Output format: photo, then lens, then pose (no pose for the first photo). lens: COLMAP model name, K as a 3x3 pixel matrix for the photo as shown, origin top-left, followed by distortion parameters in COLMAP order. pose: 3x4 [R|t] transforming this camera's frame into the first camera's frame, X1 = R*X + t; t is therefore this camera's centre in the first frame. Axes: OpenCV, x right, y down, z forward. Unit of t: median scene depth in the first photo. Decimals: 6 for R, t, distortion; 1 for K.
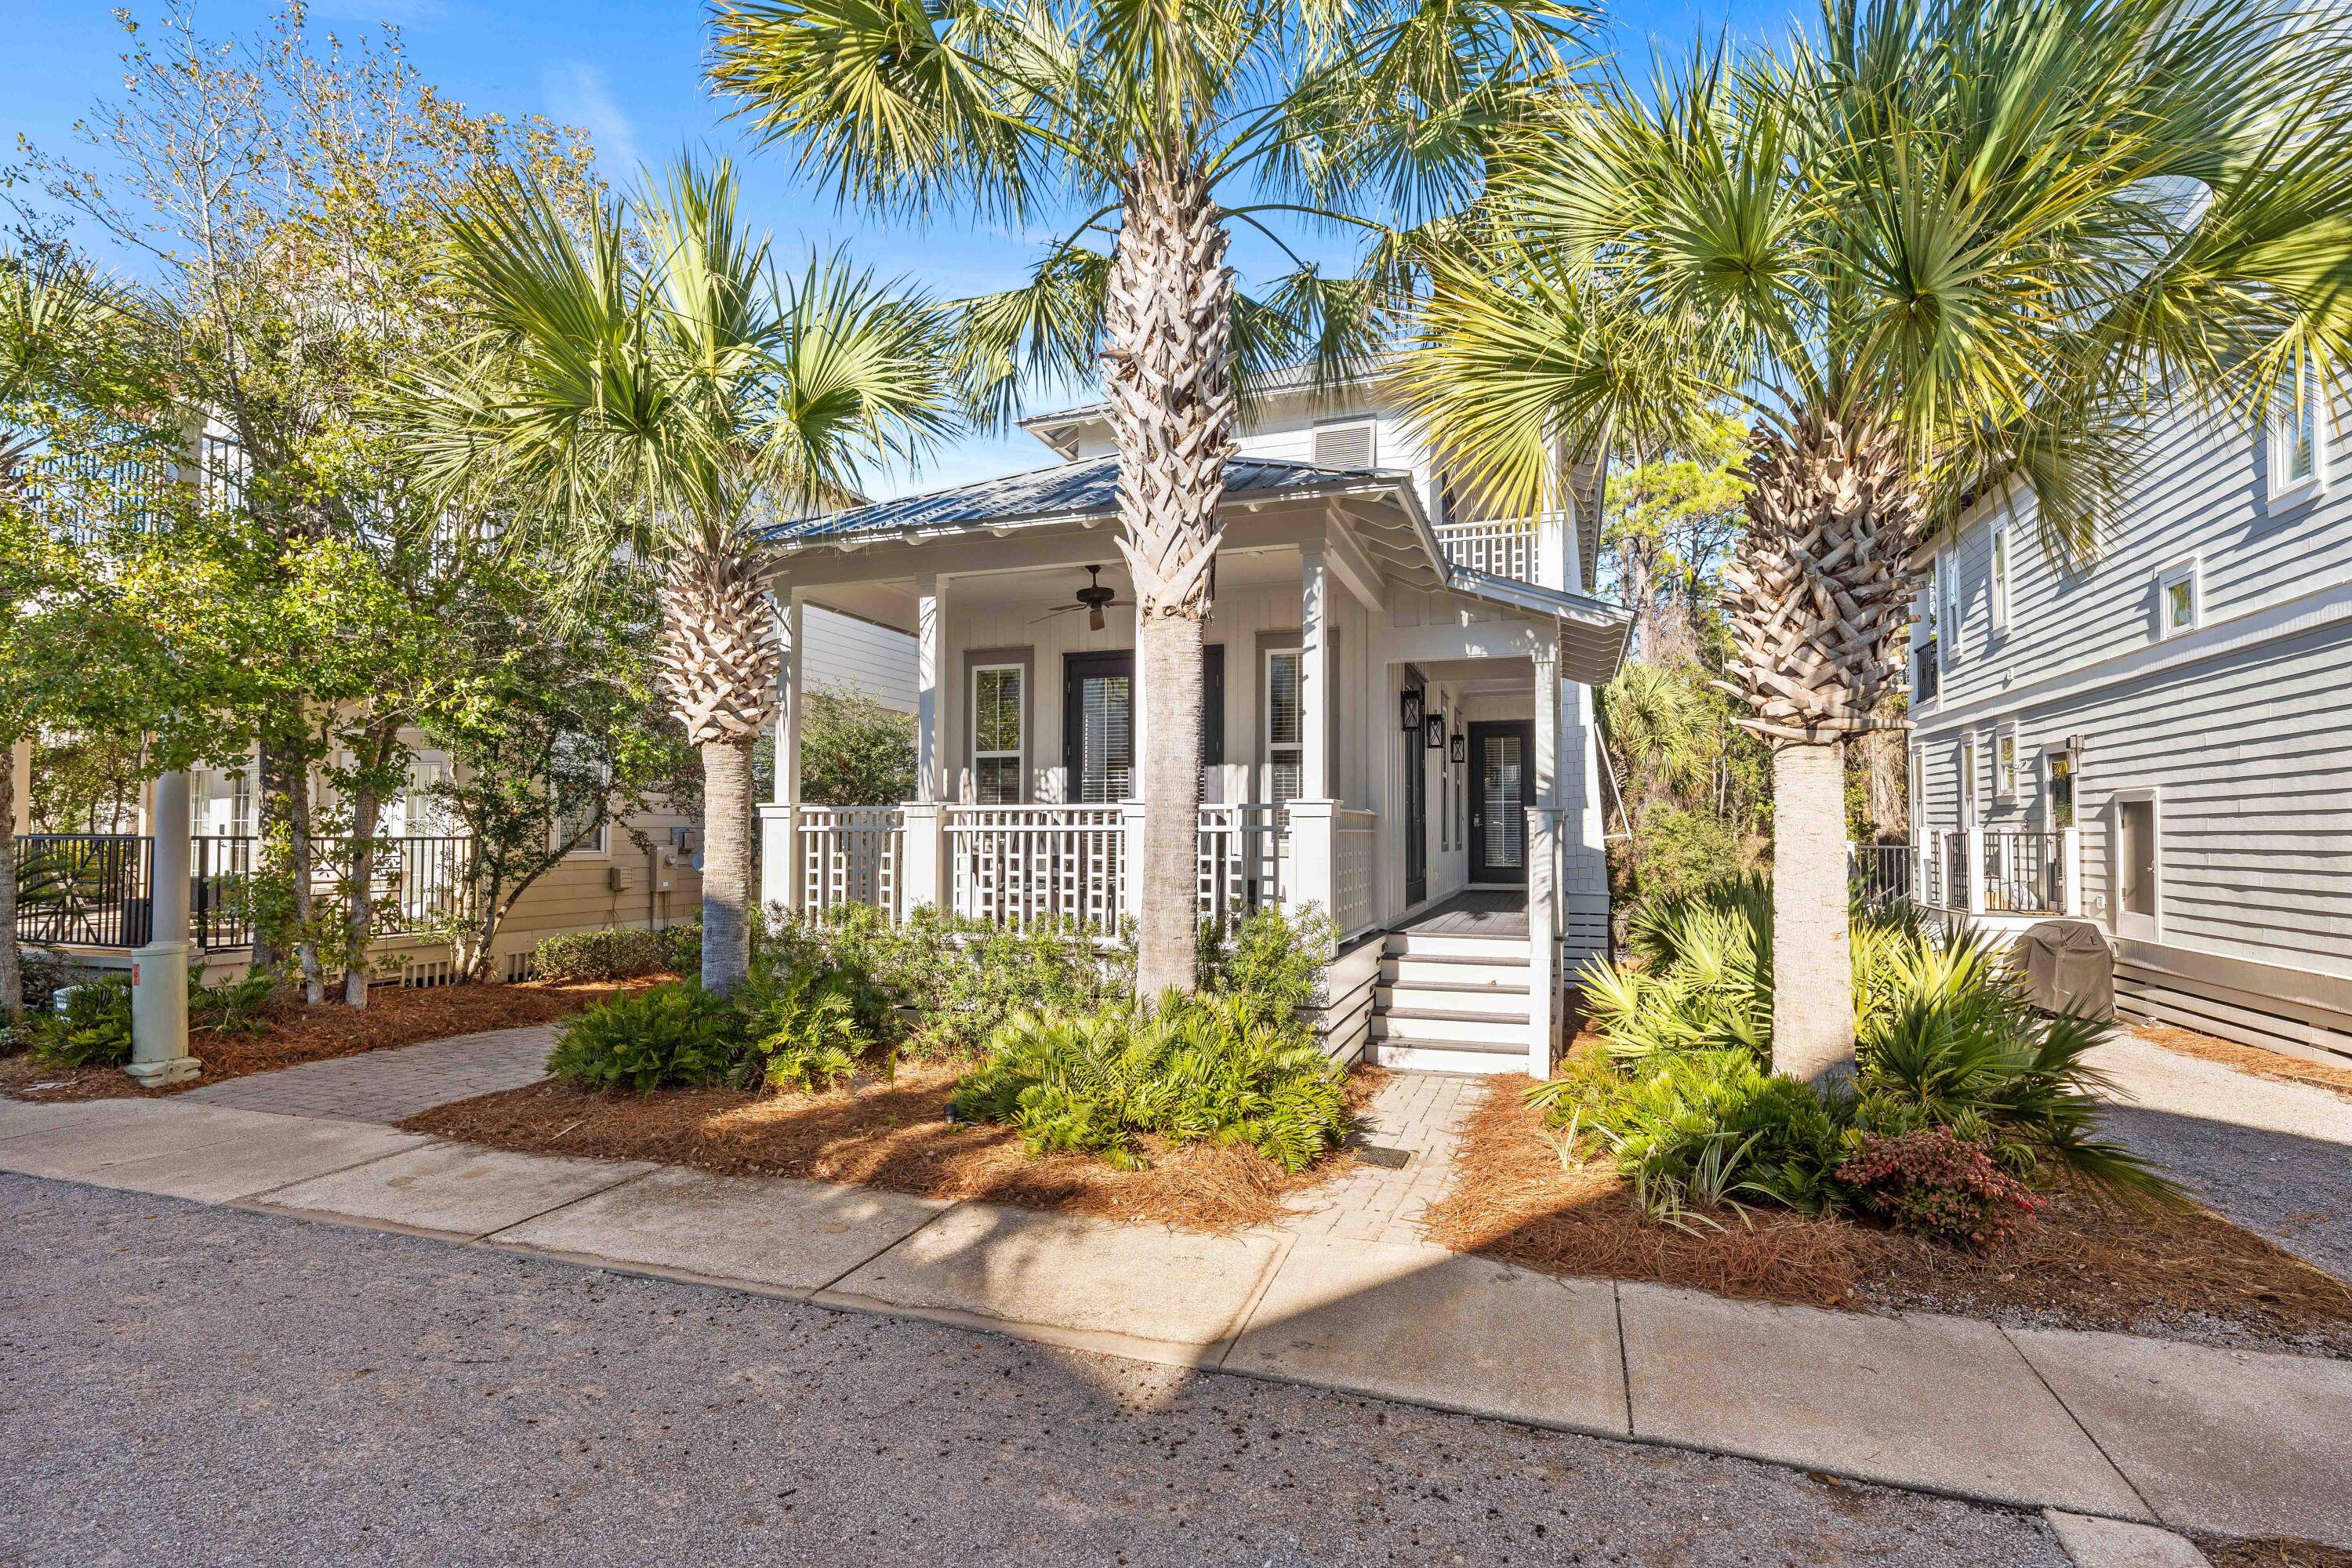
lens RADIAL K [[1061.8, 0, 1176.0], [0, 1061.8, 784.0], [0, 0, 1]] dist [-0.000174, -0.000028]
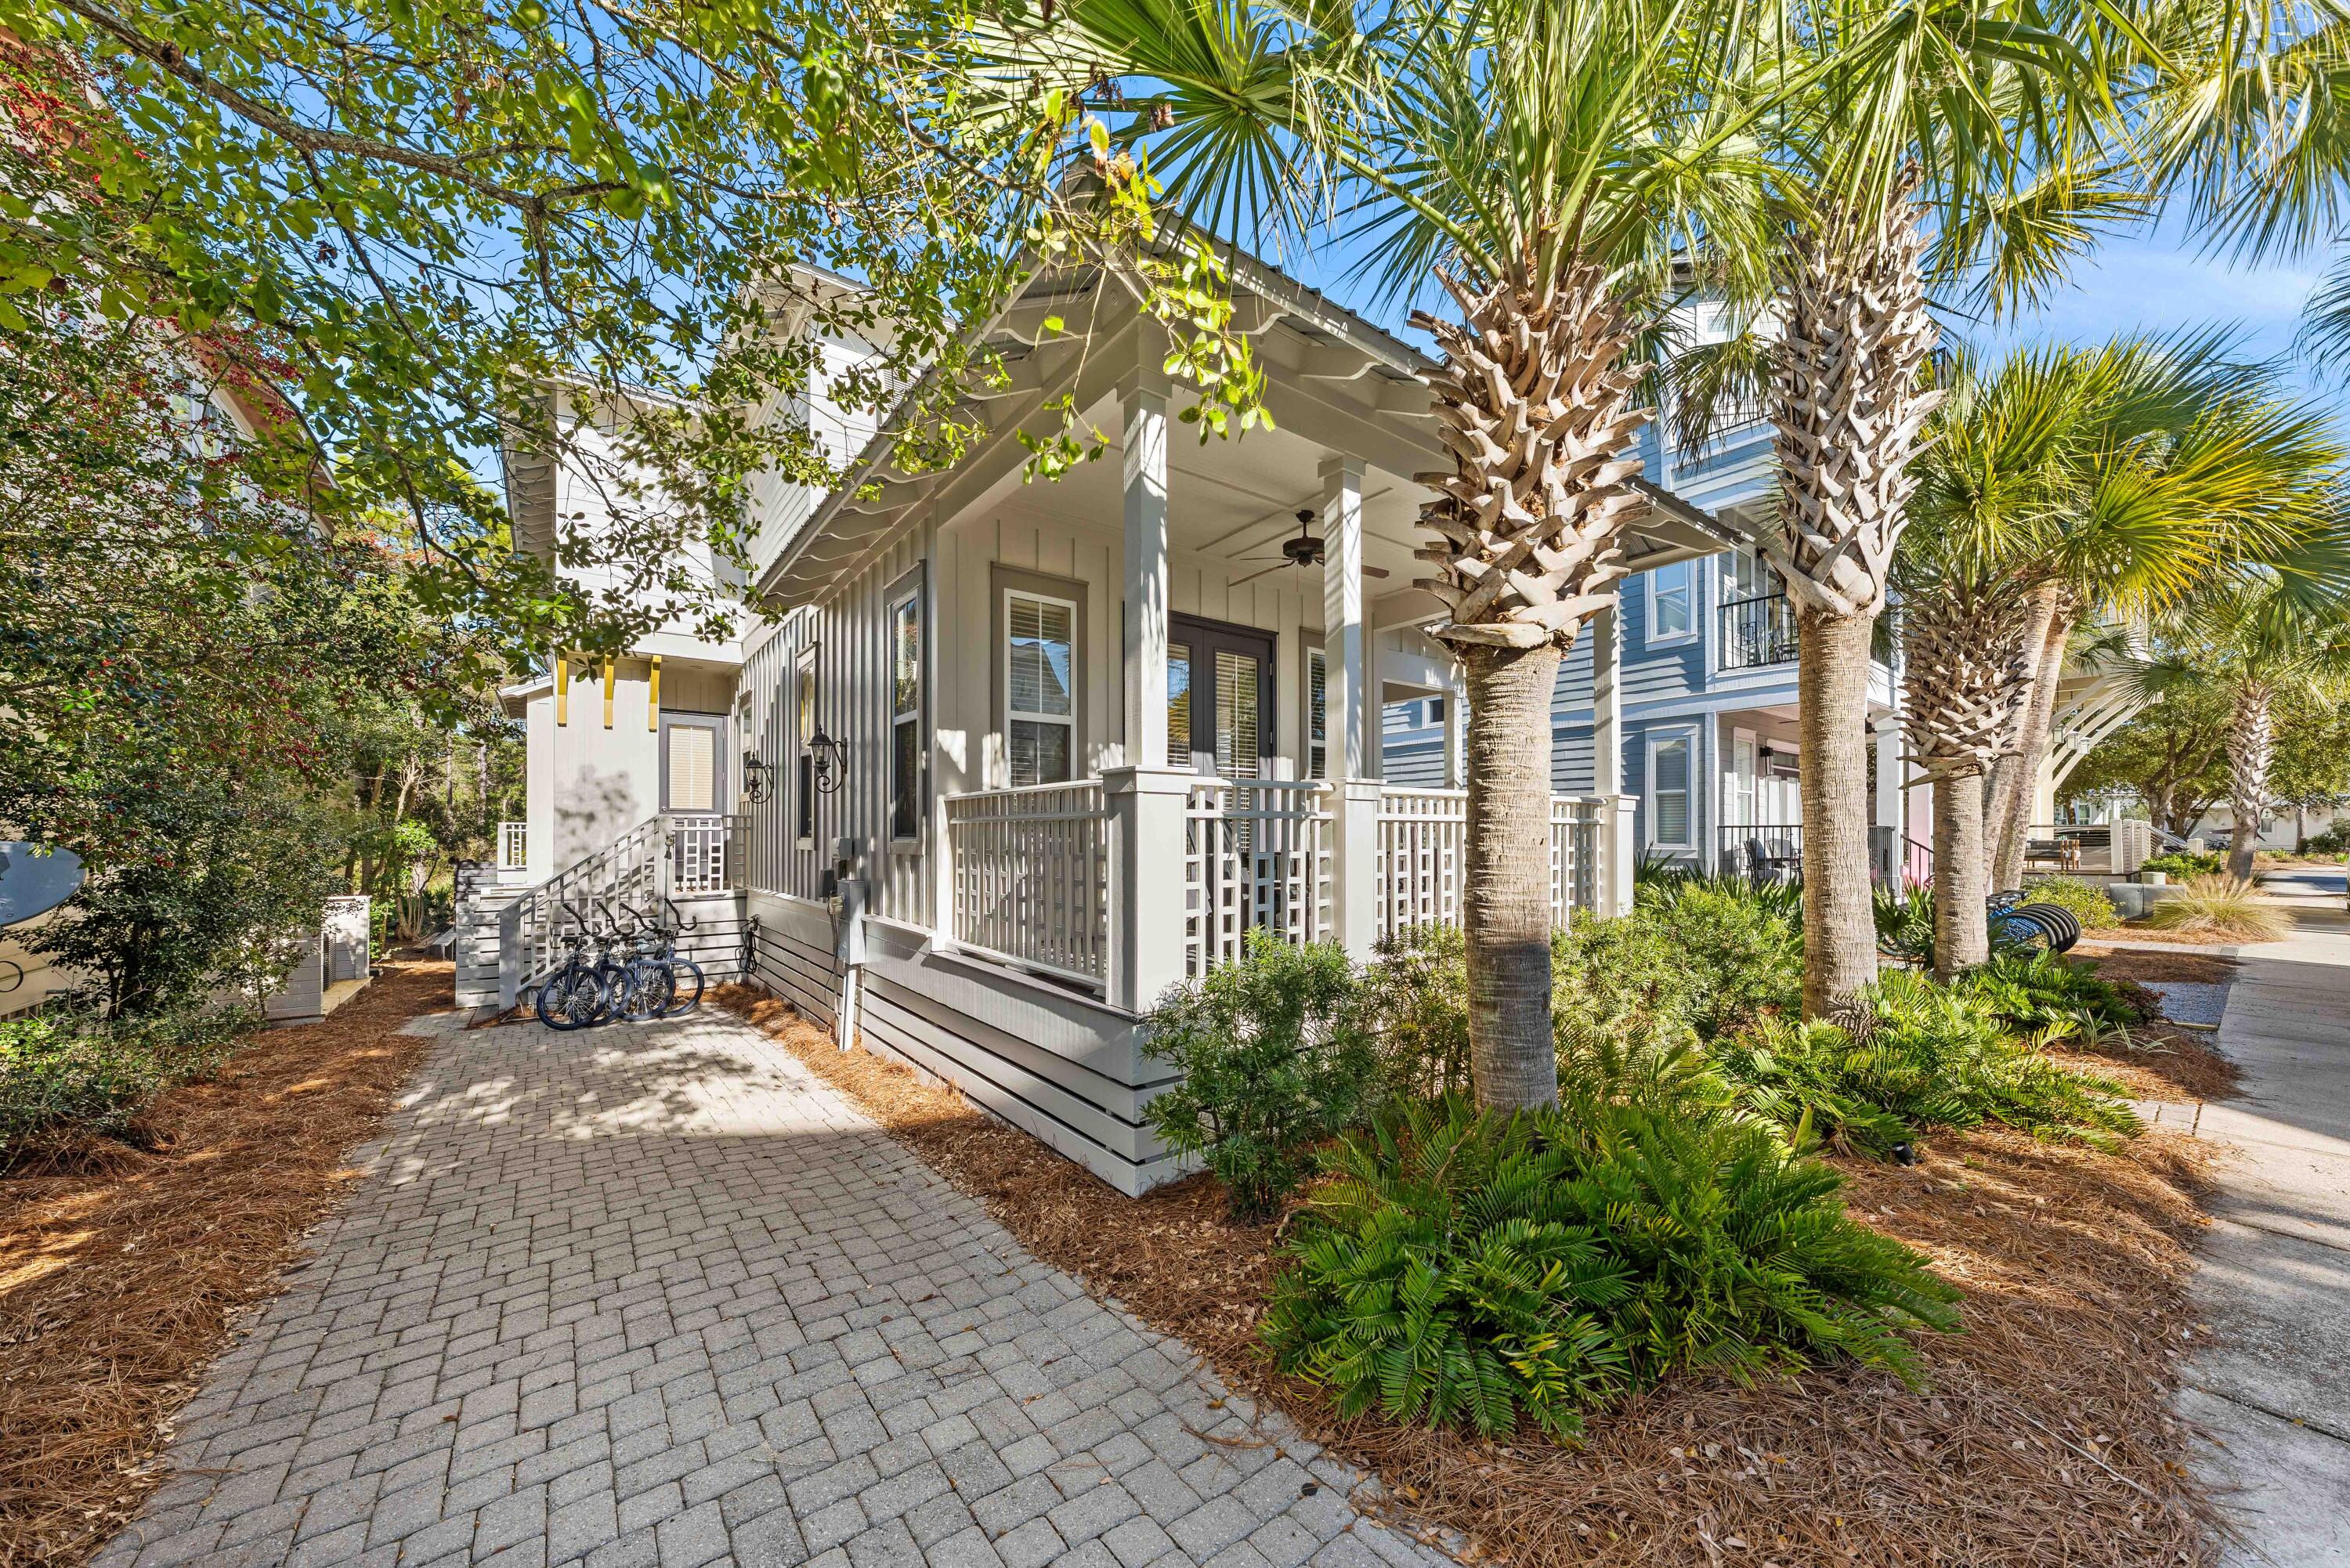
lens RADIAL K [[840.5, 0, 1175.0], [0, 840.5, 784.0], [0, 0, 1]] dist [-0.000329, -0.000049]
pose [[0.551242, 0.048983, 0.832906, -0.740447], [-0.034388, 0.998761, -0.035977, 0.043099], [-0.833636, -0.008810, 0.552243, 0.758066]]
